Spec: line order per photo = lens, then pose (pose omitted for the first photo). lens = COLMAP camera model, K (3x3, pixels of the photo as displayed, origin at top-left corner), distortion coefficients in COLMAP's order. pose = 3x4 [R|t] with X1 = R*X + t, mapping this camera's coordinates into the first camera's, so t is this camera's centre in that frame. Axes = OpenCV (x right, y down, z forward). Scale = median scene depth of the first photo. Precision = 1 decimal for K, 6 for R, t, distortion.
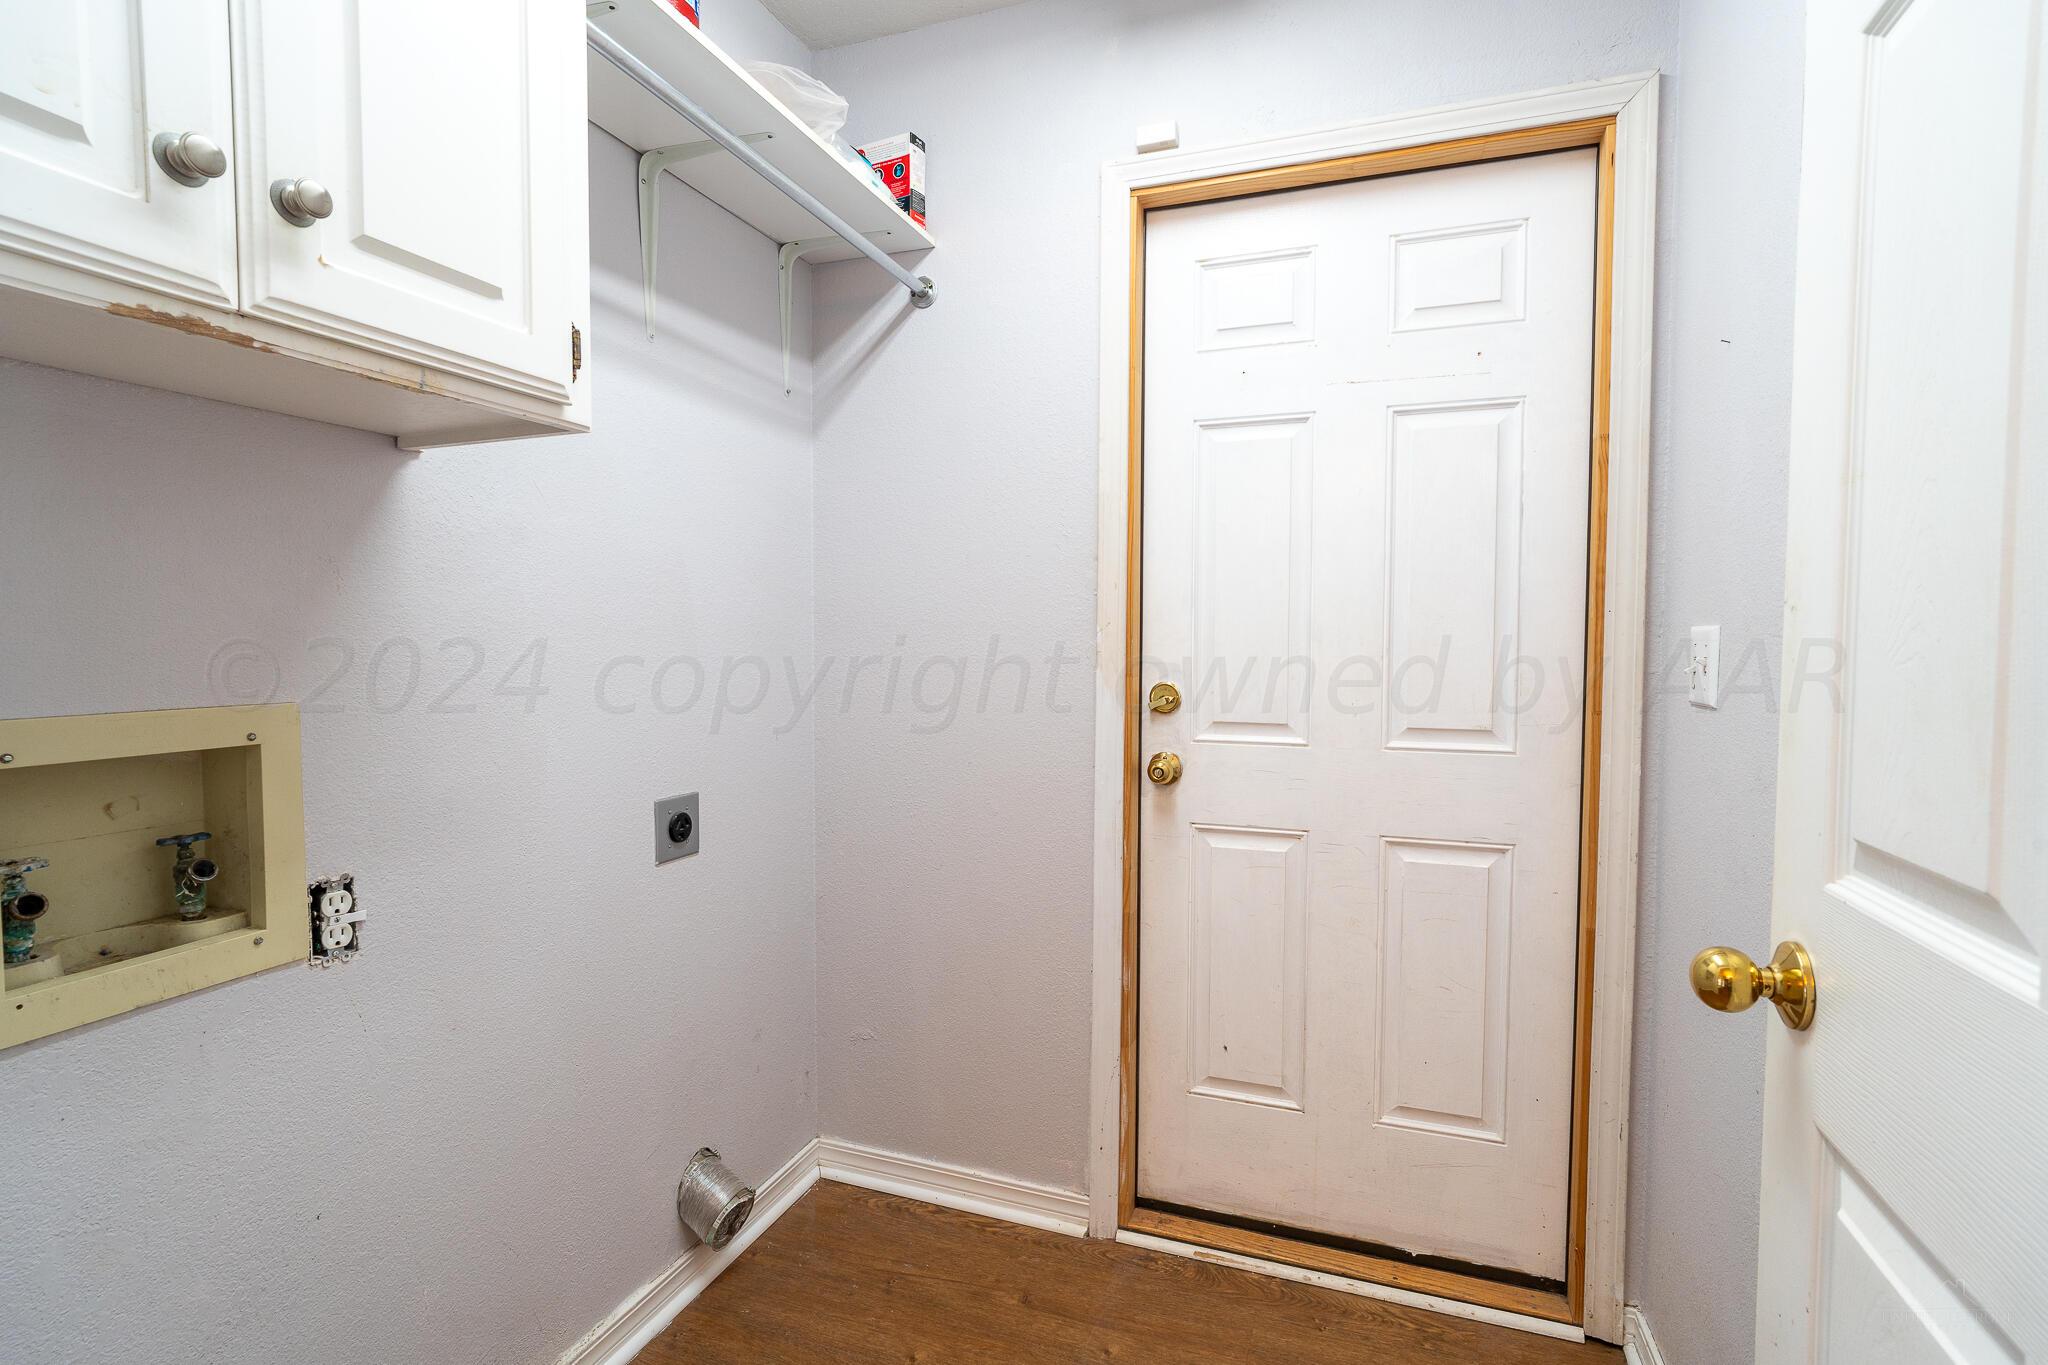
lens RADIAL K [[972.9, 0, 1027.5], [0, 972.9, 619.3], [0, 0, 1]] dist [-0.018825, 0.007863]
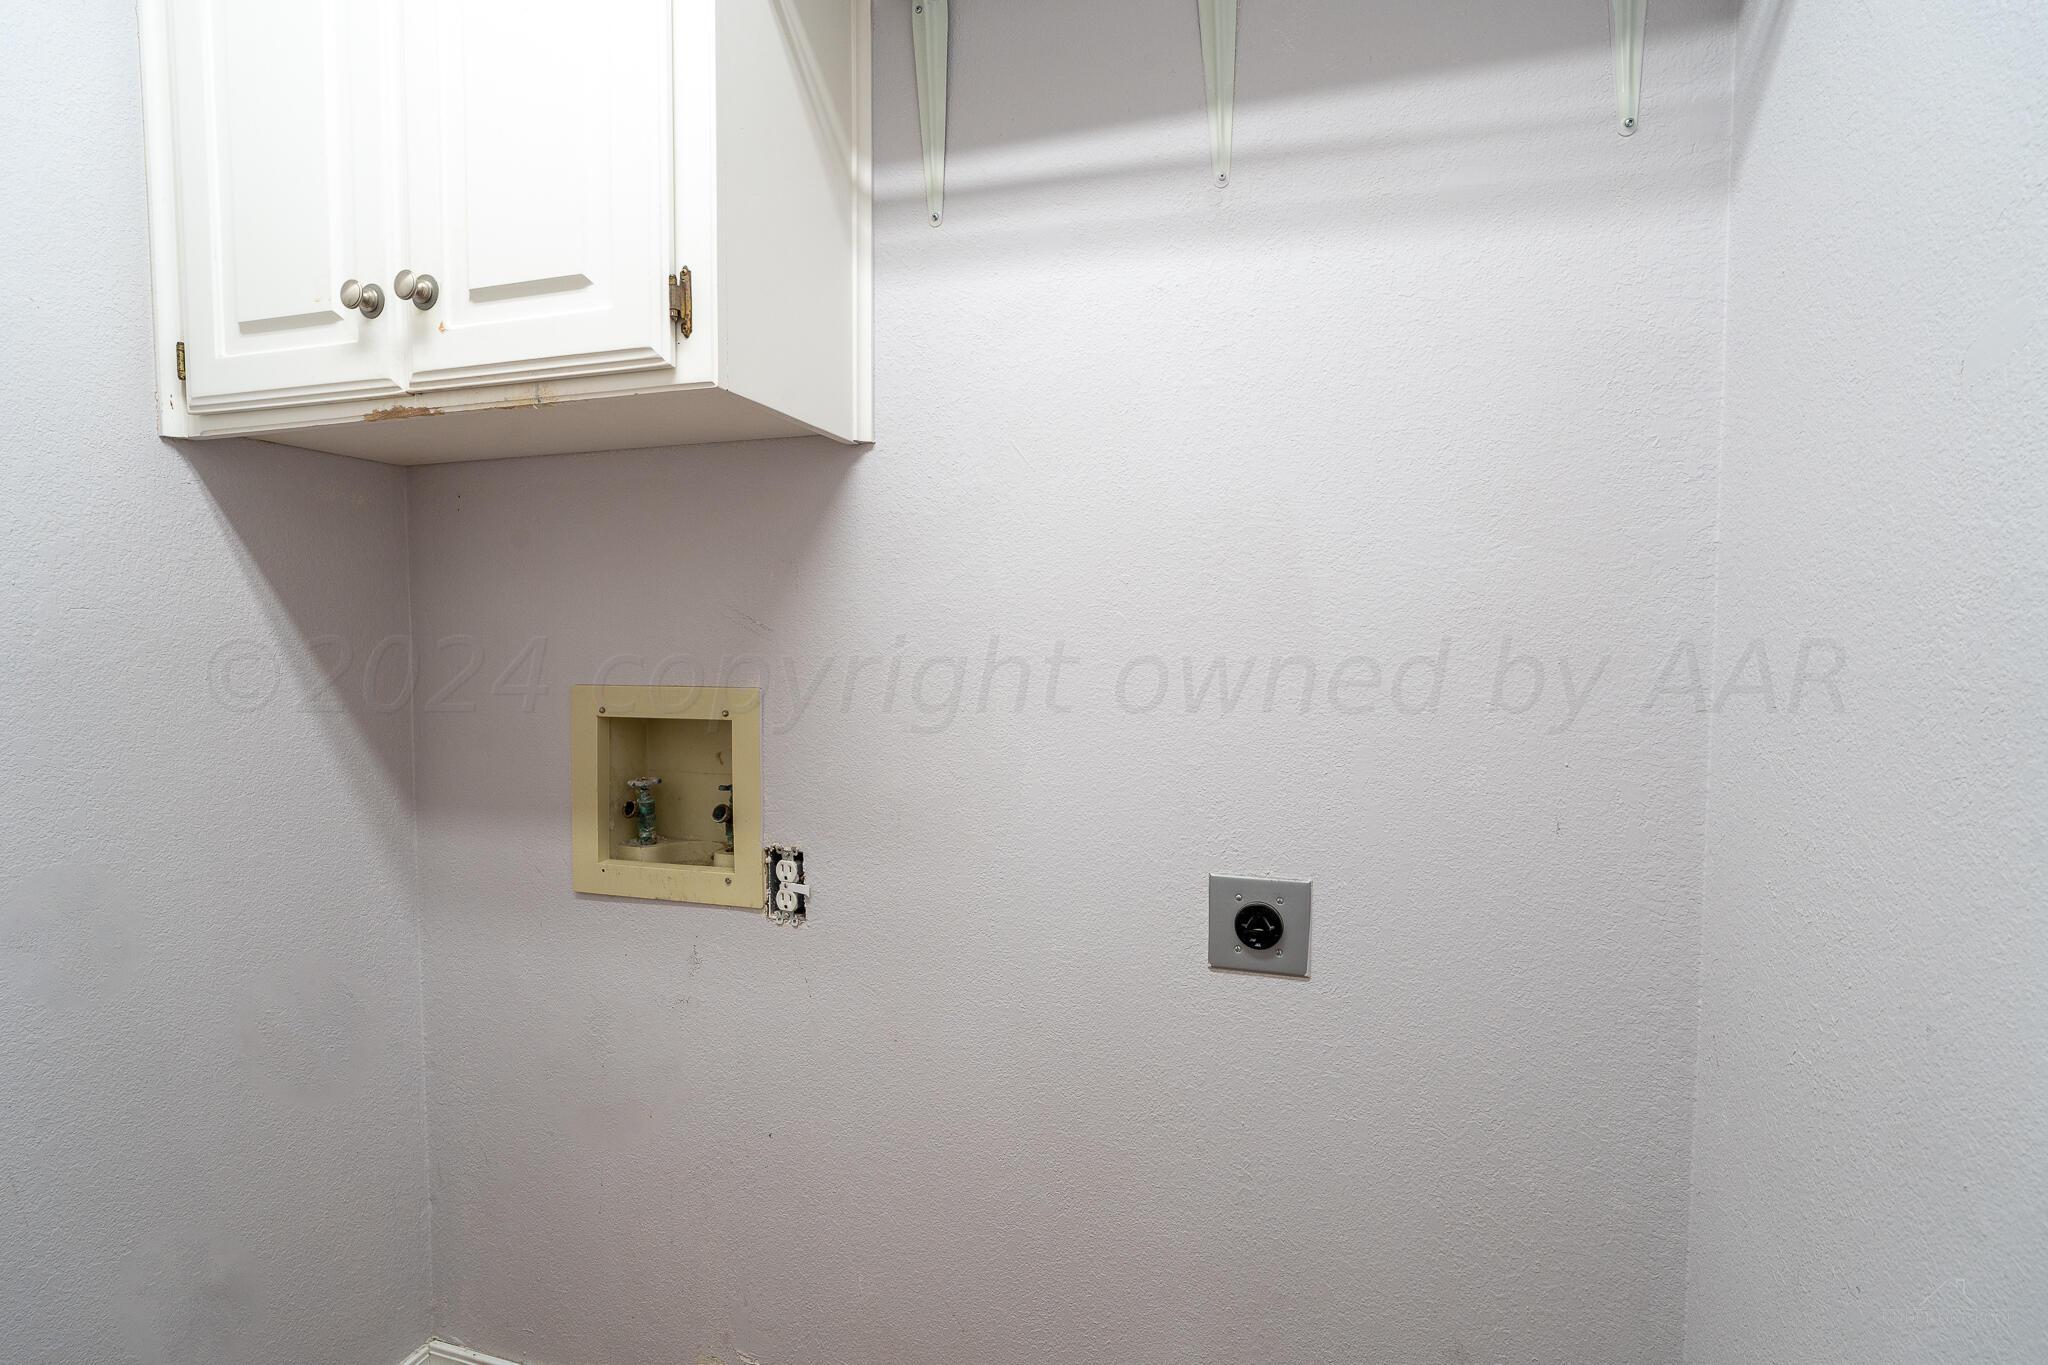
lens RADIAL K [[985.1, 0, 1023.4], [0, 985.1, 675.9], [0, 0, 1]] dist [-0.019693, -0.000128]
pose [[0.050937, 0.045873, -0.997648, 0.421892], [0.016032, 0.998778, 0.046744, 0.020367], [0.998573, -0.018375, 0.050140, 1.220876]]
